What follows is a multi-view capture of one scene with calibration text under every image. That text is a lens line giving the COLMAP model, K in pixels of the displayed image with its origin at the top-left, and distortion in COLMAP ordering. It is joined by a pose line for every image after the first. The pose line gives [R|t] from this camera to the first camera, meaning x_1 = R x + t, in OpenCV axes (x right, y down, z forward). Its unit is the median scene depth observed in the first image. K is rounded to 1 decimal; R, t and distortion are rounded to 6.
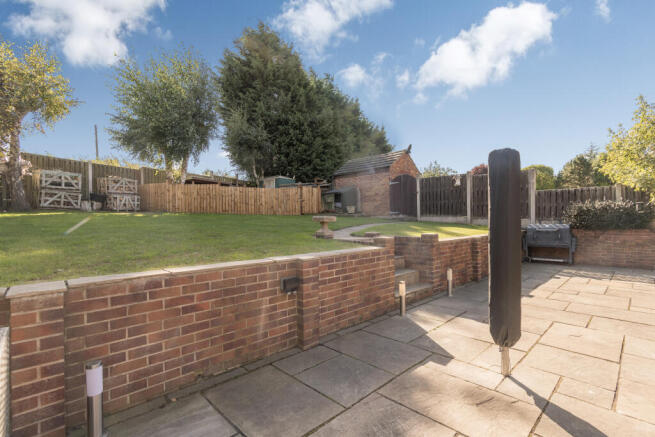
lens RADIAL K [[305.6, 0, 326.3], [0, 305.6, 221.1], [0, 0, 1]] dist [0.001776, 0.000130]
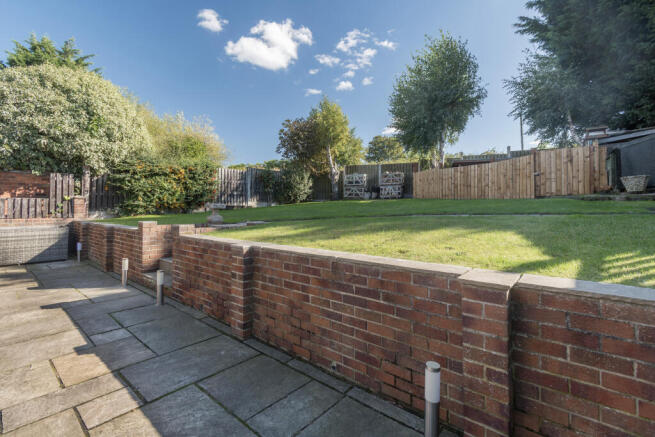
lens RADIAL K [[299.7, 0, 328.6], [0, 299.7, 203.1], [0, 0, 1]] dist [0.002426, 0.000016]
pose [[0.086410, -0.004141, -0.996251, 0.571585], [-0.003749, 0.999983, -0.004482, -0.006955], [0.996253, 0.004122, 0.086393, 0.644155]]
